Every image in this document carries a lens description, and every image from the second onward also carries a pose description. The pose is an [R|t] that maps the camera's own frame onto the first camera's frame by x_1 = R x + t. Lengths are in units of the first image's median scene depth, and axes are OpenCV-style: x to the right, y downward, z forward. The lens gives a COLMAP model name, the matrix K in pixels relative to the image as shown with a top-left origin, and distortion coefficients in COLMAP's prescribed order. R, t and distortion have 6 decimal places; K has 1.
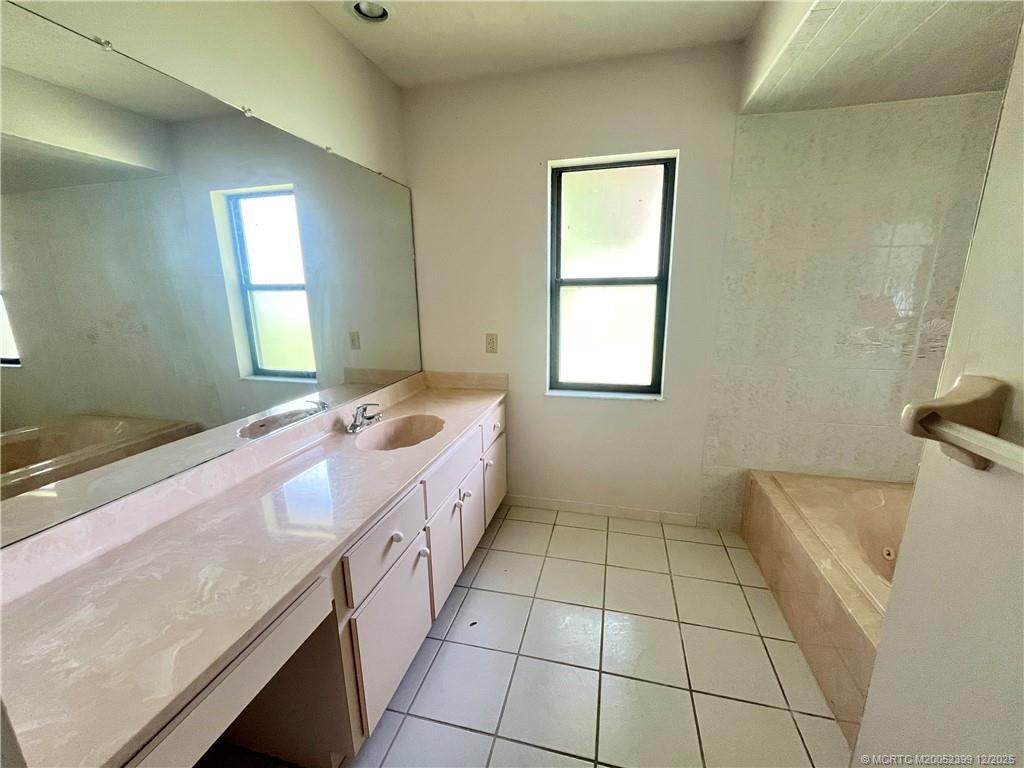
lens RADIAL K [[413.9, 0, 518.5], [0, 413.9, 378.8], [0, 0, 1]] dist [0.001035, 0.000224]
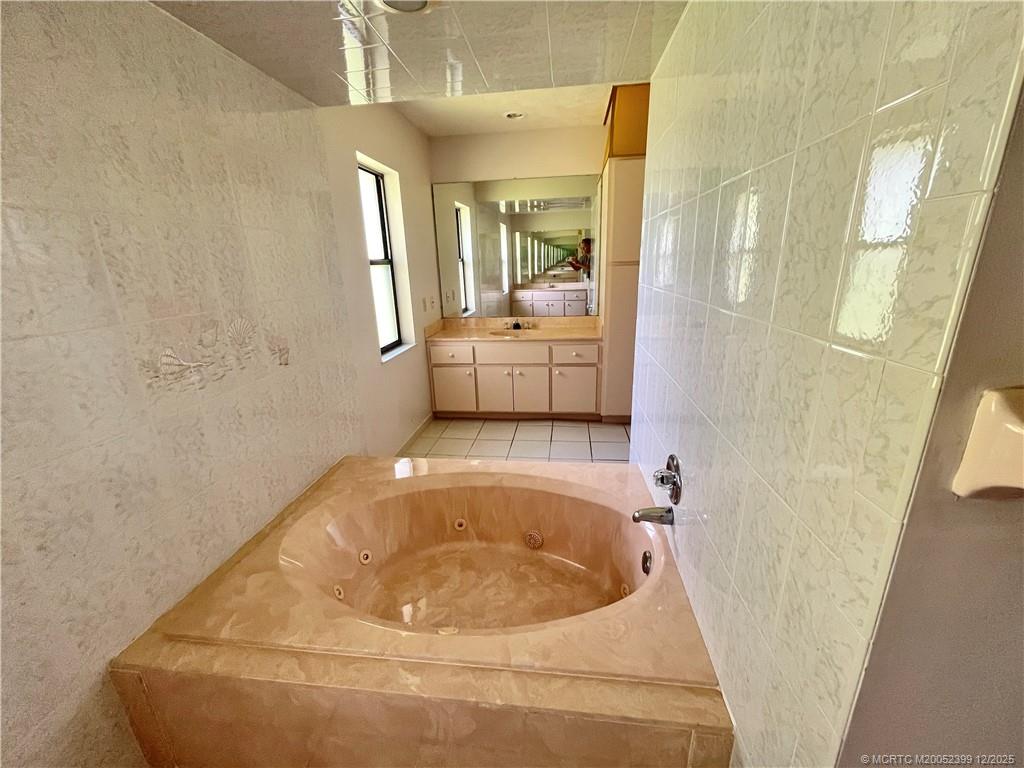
lens RADIAL K [[413.9, 0, 512.9], [0, 413.9, 382.1], [0, 0, 1]] dist [0.001035, 0.000224]
pose [[-0.108661, -0.266675, 0.957642, 0.142513], [0.248845, 0.925377, 0.285926, -0.126751], [-0.962429, 0.269373, -0.034191, 0.535950]]
